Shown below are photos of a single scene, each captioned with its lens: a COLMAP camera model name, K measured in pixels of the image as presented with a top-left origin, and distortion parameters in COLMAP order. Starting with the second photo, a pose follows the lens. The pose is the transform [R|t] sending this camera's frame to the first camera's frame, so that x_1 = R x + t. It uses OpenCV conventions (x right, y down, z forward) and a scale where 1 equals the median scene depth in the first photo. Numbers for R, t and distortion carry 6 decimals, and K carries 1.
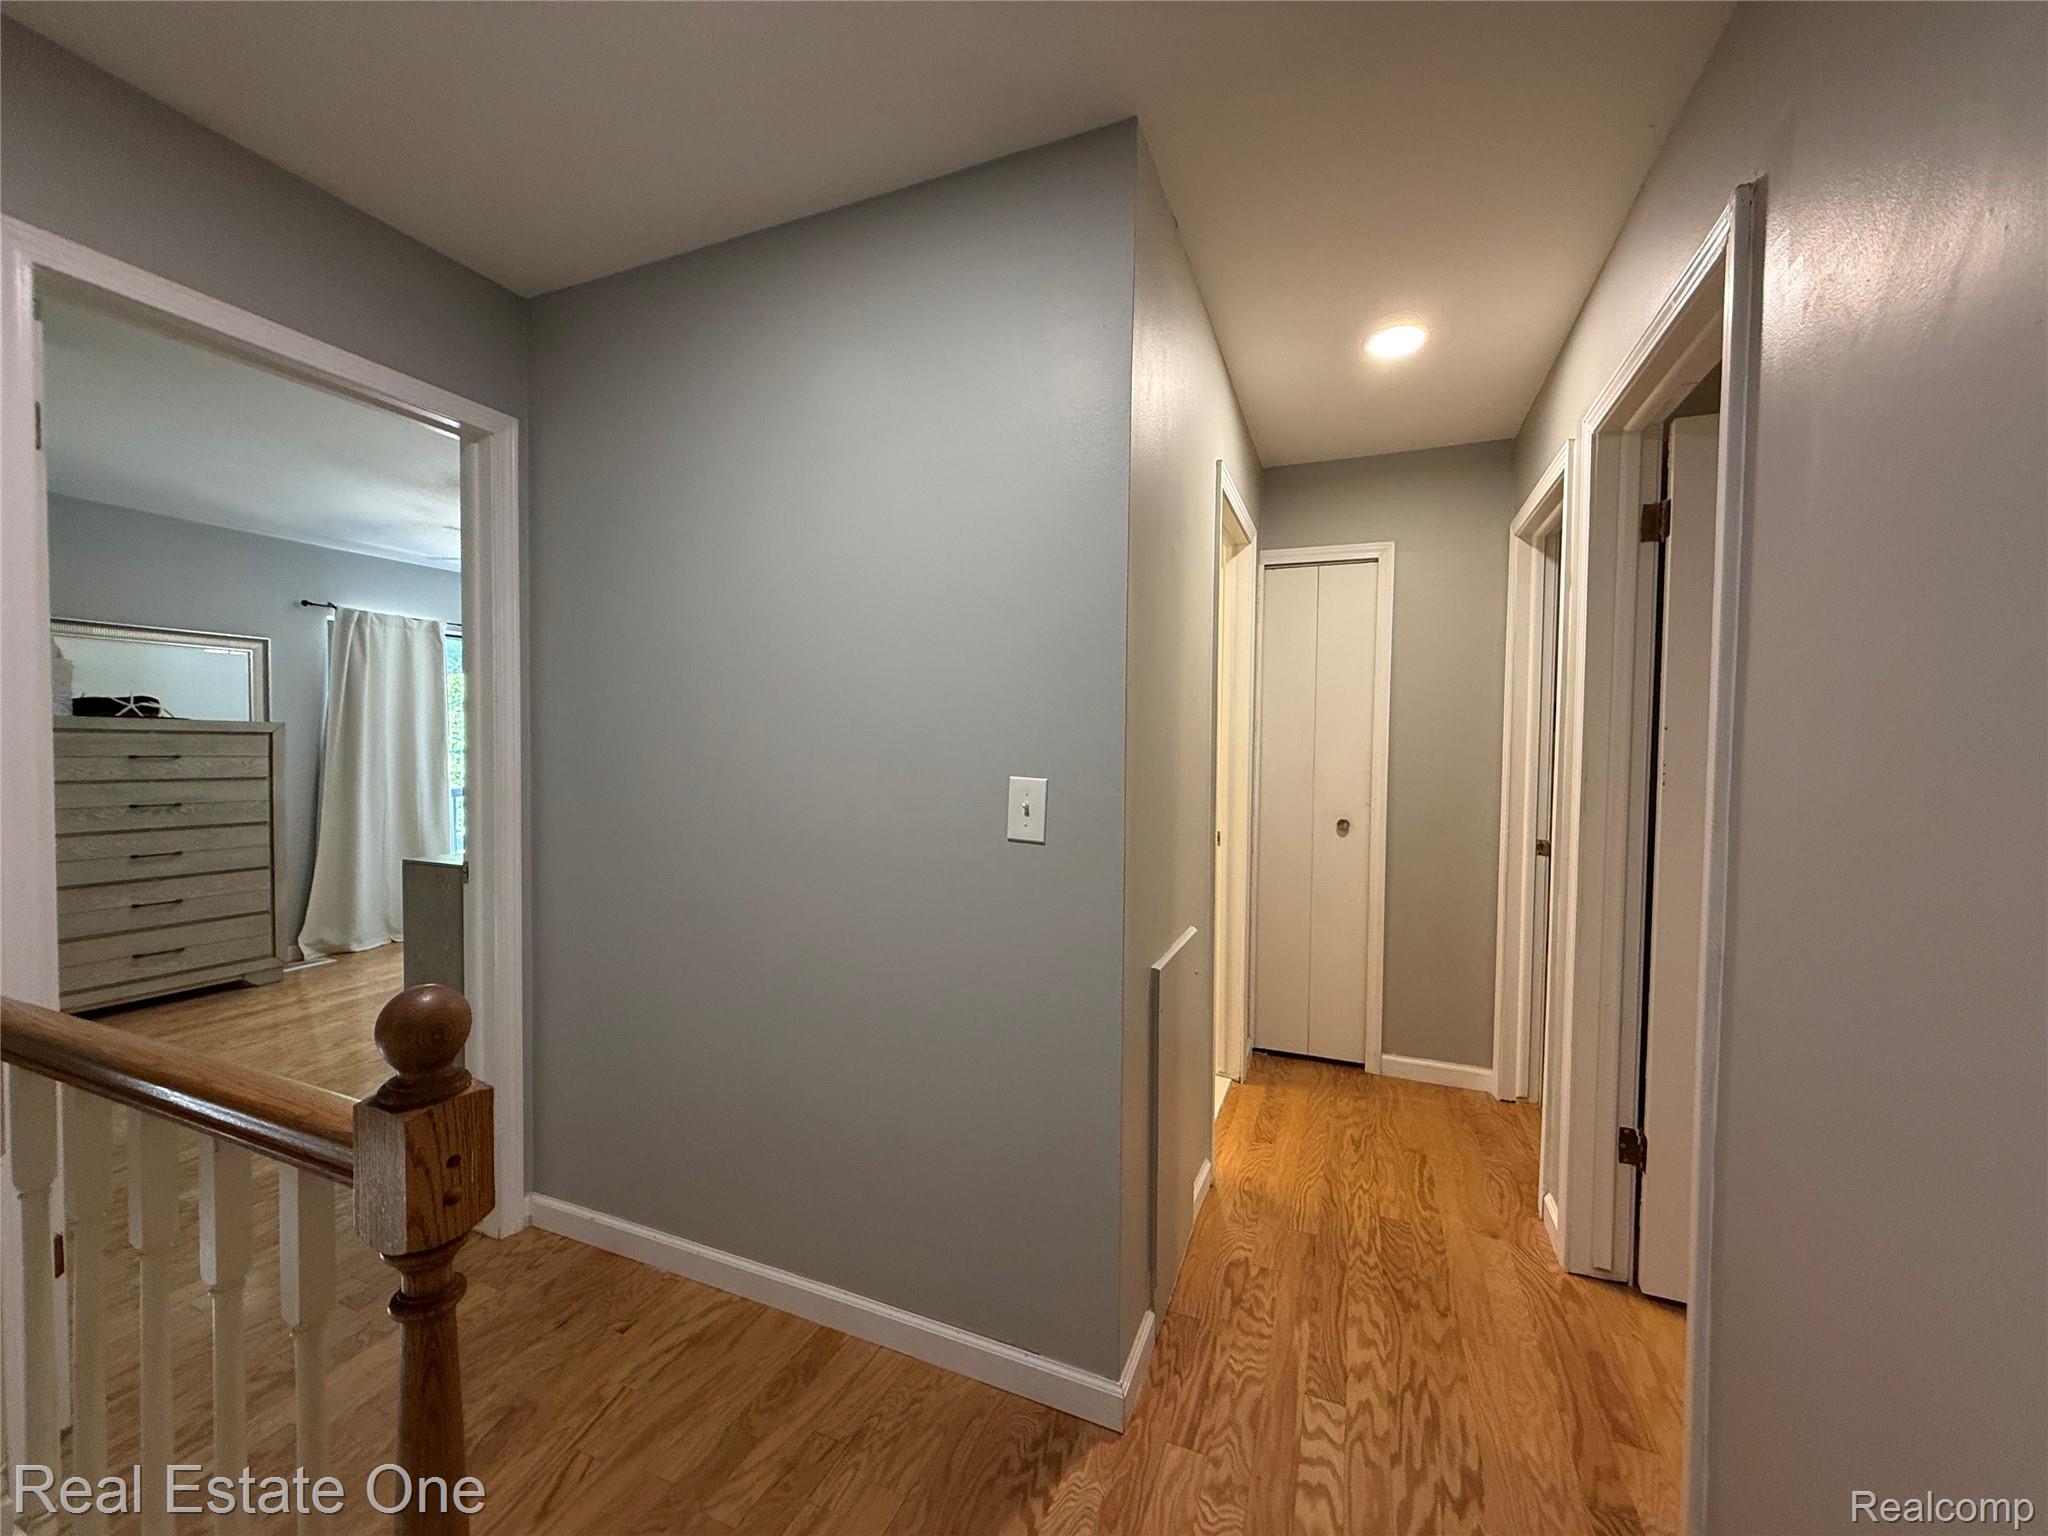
lens RADIAL K [[813.7, 0, 1020.3], [0, 813.7, 766.9], [0, 0, 1]] dist [0.002670, -0.000069]
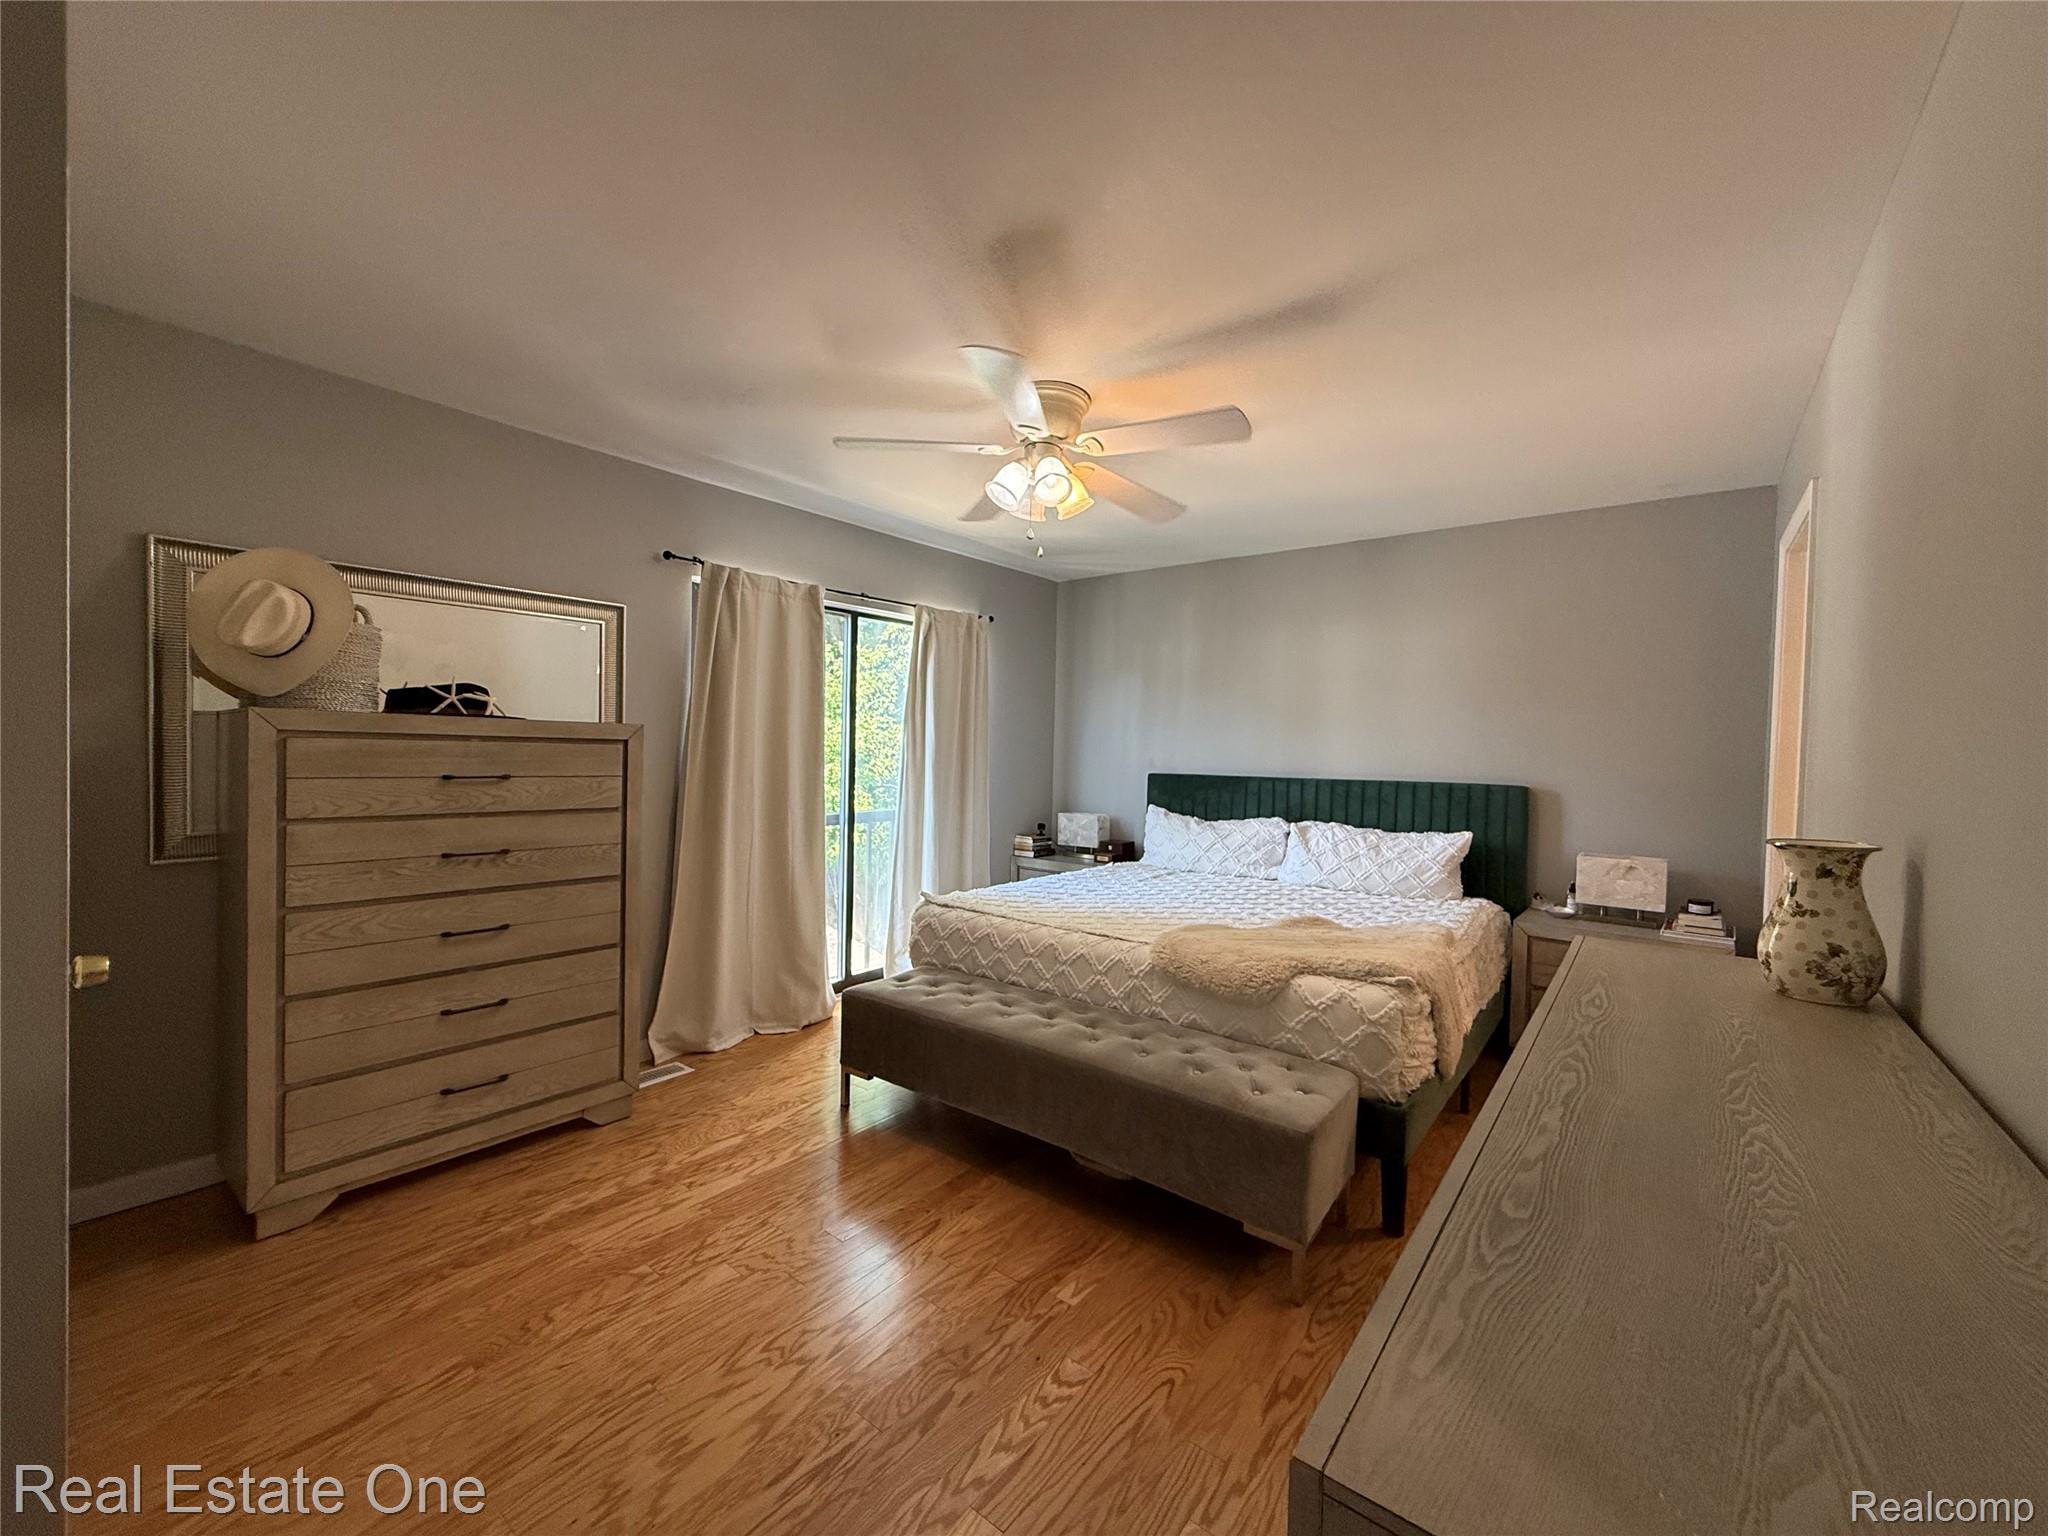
lens RADIAL K [[813.7, 0, 1028.0], [0, 813.7, 769.2], [0, 0, 1]] dist [0.002670, -0.000069]
pose [[0.964030, 0.019093, -0.265106, -0.430709], [-0.021043, 0.999768, -0.004514, -0.022343], [0.264959, 0.009930, 0.964209, 0.452112]]
